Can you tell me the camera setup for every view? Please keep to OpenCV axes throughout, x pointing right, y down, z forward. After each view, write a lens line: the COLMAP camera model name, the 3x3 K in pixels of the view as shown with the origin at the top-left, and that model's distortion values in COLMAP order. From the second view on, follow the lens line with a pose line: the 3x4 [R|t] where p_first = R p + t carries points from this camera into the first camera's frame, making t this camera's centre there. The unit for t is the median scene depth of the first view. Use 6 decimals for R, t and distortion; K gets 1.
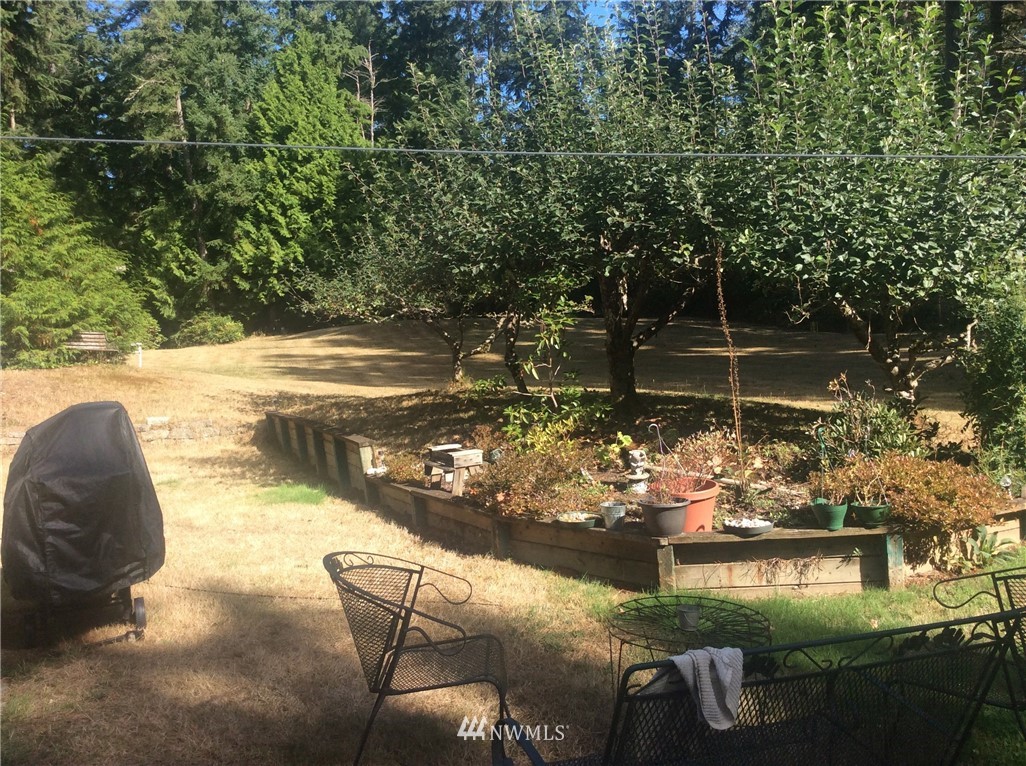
lens RADIAL K [[917.4, 0, 513.2], [0, 917.4, 379.5], [0, 0, 1]] dist [0.147608, -0.292661]
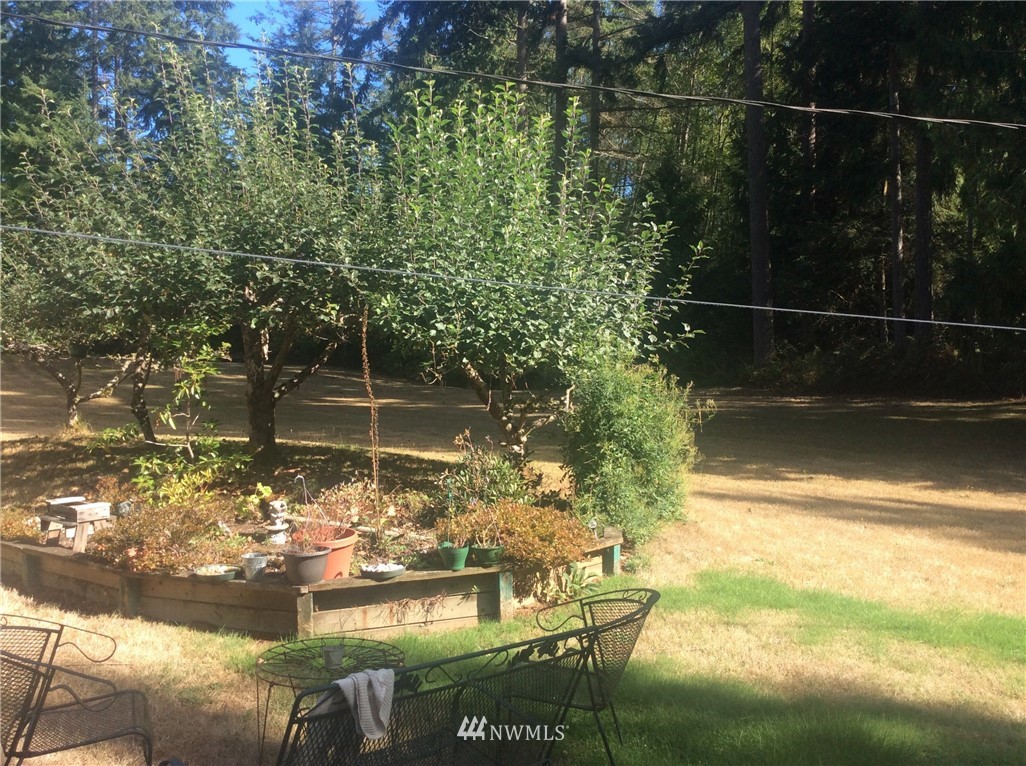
lens RADIAL K [[964.8, 0, 519.0], [0, 964.8, 378.7], [0, 0, 1]] dist [0.137884, -0.247768]
pose [[0.918986, 0.042277, 0.392018, -0.048155], [-0.024626, 0.998448, -0.049949, -0.011144], [-0.393521, 0.036249, 0.918601, -0.098014]]
